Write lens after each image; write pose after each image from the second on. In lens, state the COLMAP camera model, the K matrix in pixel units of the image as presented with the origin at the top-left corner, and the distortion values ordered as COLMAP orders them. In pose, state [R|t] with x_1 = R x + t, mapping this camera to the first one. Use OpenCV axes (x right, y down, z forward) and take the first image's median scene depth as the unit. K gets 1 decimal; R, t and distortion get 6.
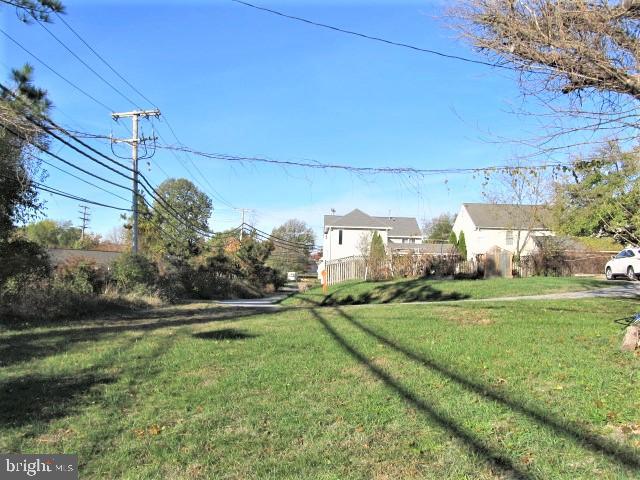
lens RADIAL K [[527.4, 0, 320.0], [0, 527.4, 240.0], [0, 0, 1]] dist [-0.042053, 0.003753]
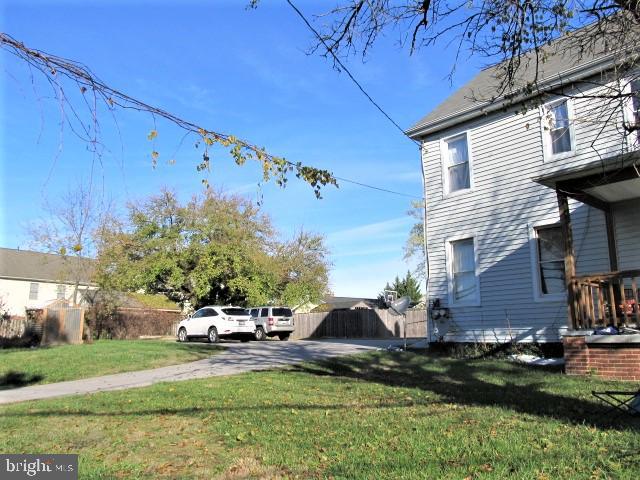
lens RADIAL K [[527.4, 0, 320.0], [0, 527.4, 240.0], [0, 0, 1]] dist [-0.042053, 0.003753]
pose [[0.625683, 0.117590, 0.771164, -0.000467], [-0.031051, 0.991544, -0.126002, 0.010457], [-0.779459, 0.054892, 0.624043, 0.267228]]
